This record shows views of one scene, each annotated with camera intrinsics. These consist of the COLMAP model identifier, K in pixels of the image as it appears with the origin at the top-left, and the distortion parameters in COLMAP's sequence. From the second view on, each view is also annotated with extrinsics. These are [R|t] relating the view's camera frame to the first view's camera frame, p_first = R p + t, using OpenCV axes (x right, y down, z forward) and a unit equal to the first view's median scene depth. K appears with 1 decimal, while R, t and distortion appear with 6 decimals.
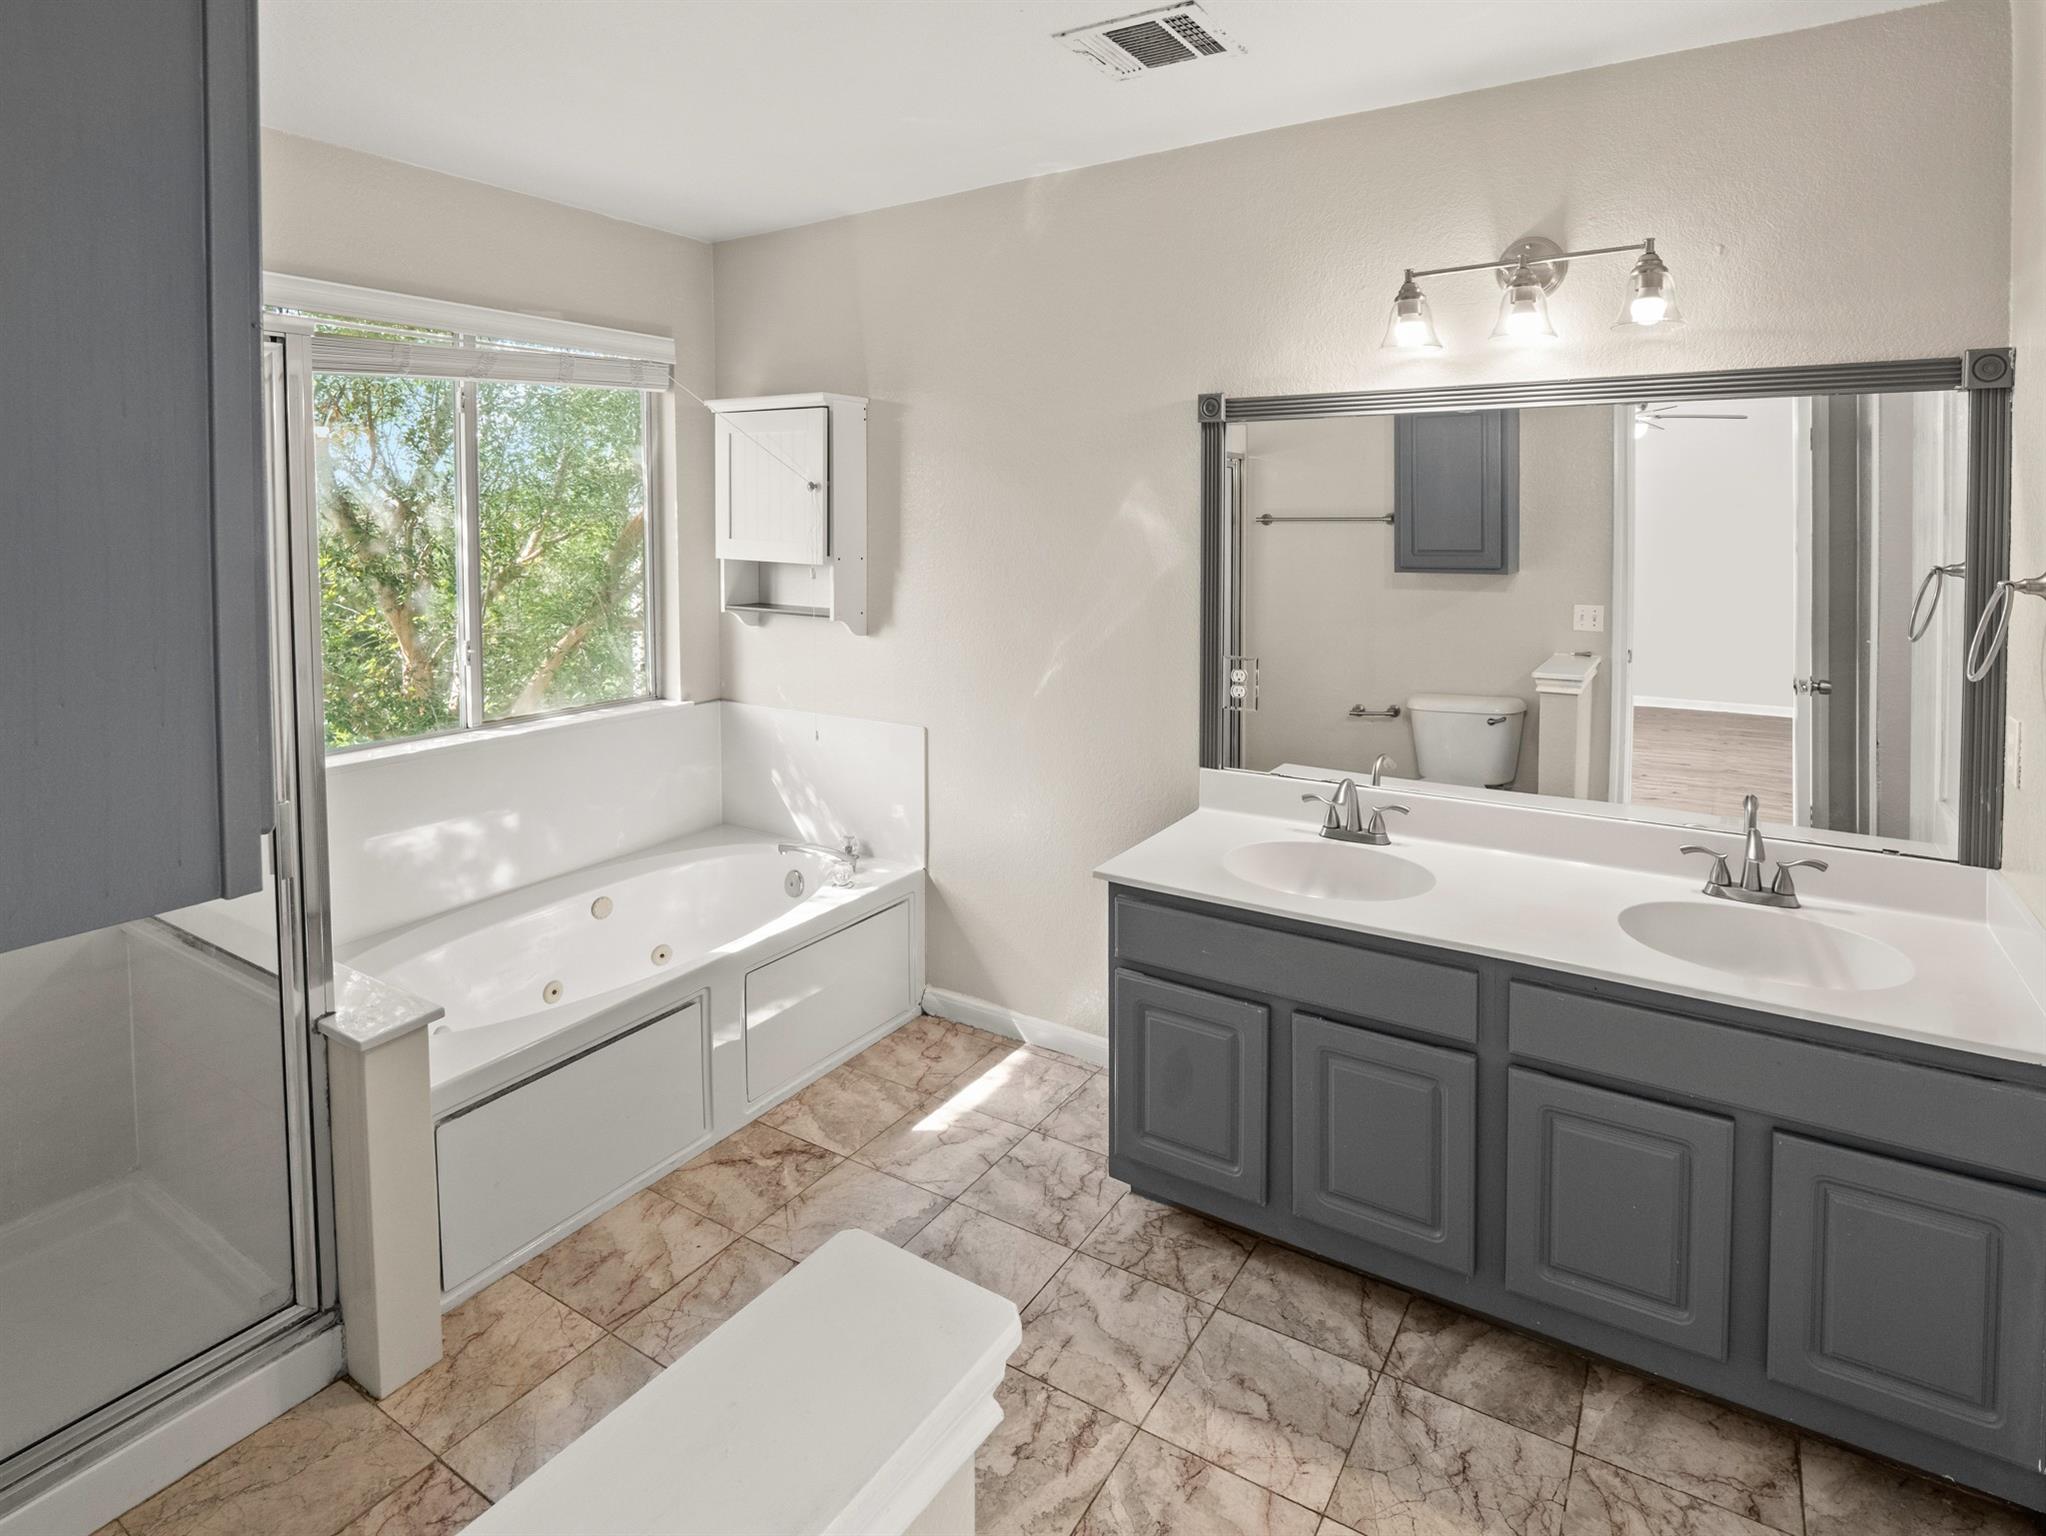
lens RADIAL K [[1023.7, 0, 1022.6], [0, 1023.7, 773.2], [0, 0, 1]] dist [-0.001347, -0.005989]
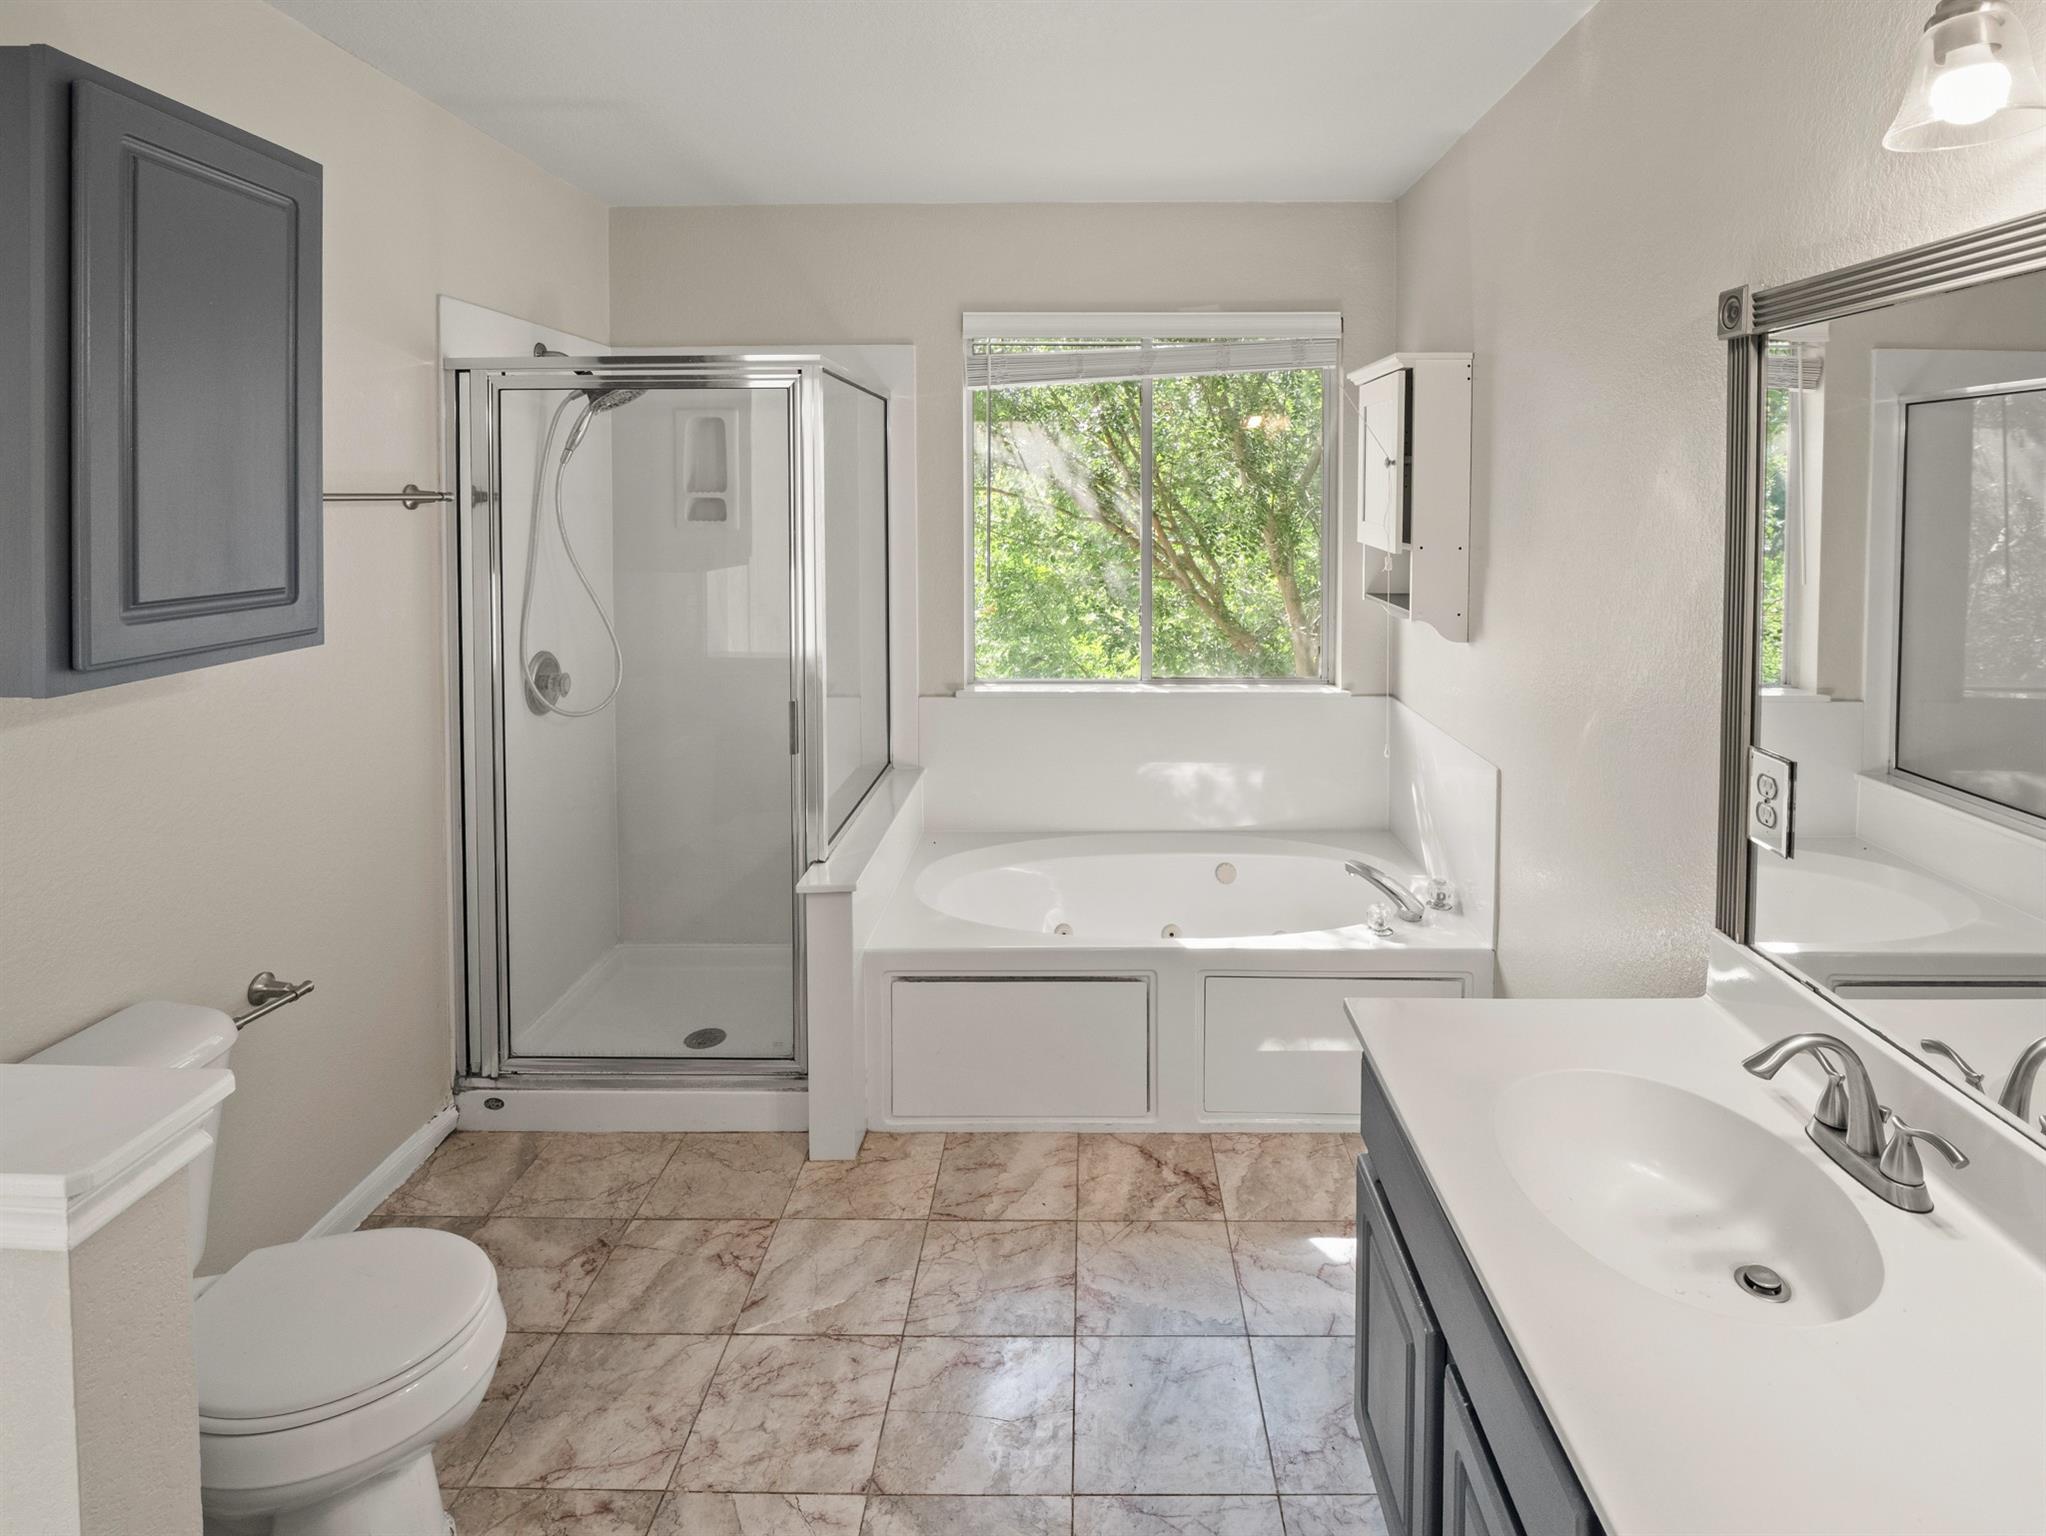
lens RADIAL K [[1023.7, 0, 1050.8], [0, 1023.7, 707.9], [0, 0, 1]] dist [-0.001347, -0.005989]
pose [[0.543396, 0.173956, -0.821255, 0.396773], [-0.209934, 0.975369, 0.067694, -0.082098], [0.812803, 0.135625, 0.566531, 0.325576]]
